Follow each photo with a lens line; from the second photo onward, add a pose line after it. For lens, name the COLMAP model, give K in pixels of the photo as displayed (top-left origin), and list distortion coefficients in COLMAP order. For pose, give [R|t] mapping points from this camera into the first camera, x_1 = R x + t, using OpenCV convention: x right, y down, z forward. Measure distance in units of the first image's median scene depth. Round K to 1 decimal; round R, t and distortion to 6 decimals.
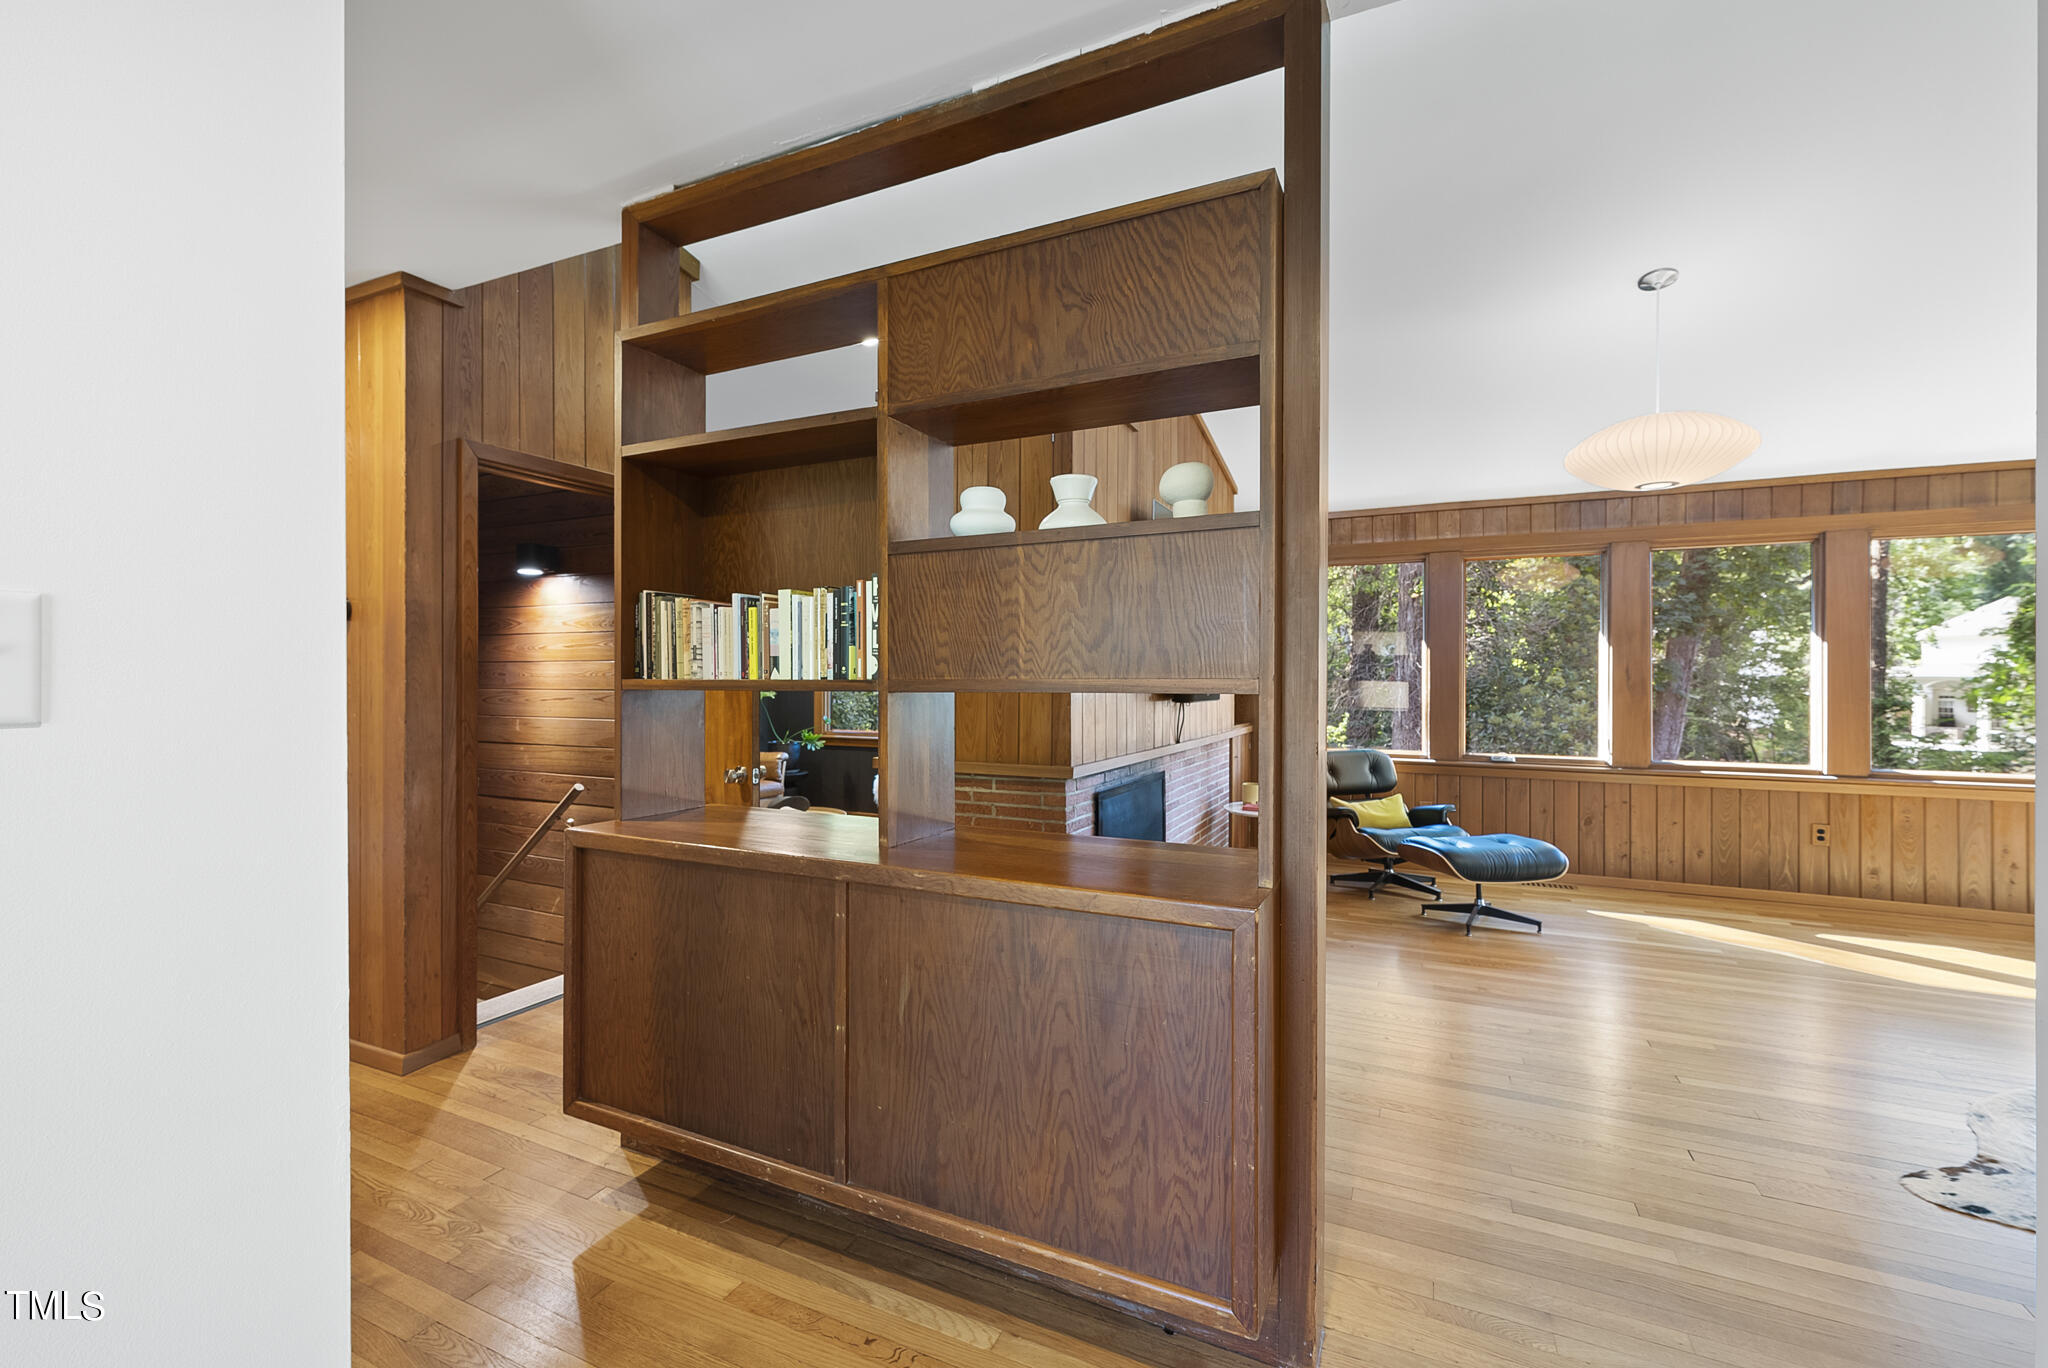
lens RADIAL K [[848.1, 0, 1027.0], [0, 848.1, 678.8], [0, 0, 1]] dist [0.003199, -0.001088]
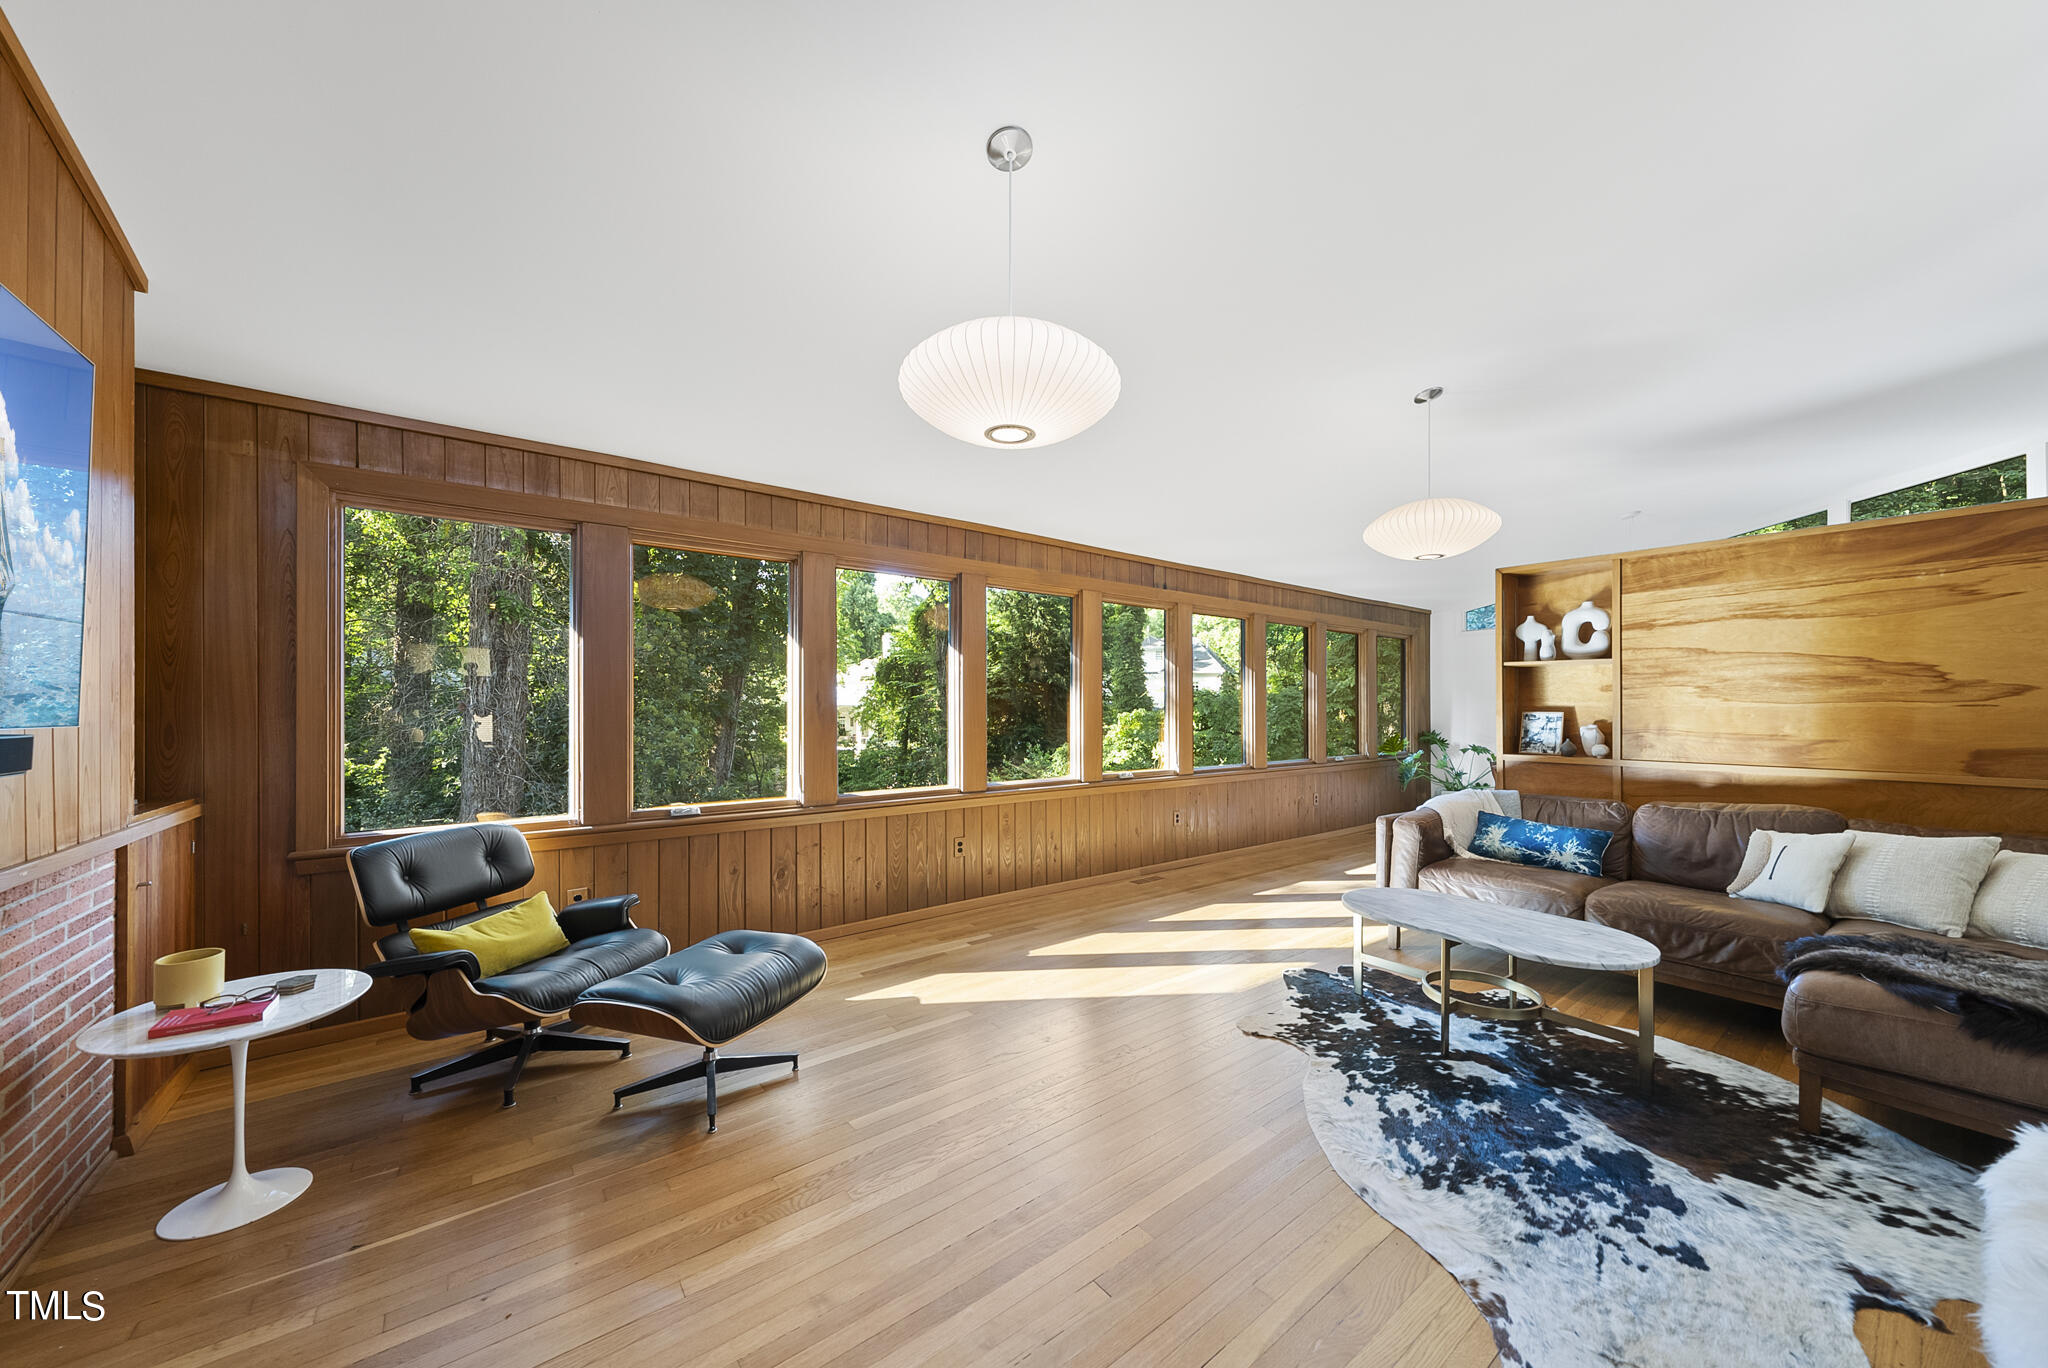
lens RADIAL K [[700.8, 0, 1016.9], [0, 700.8, 706.8], [0, 0, 1]] dist [-0.002498, 0.000322]
pose [[0.455726, -0.003401, 0.890113, 0.217077], [0.002763, 0.999993, 0.002406, -0.000673], [-0.890116, 0.001363, 0.455733, 0.710464]]
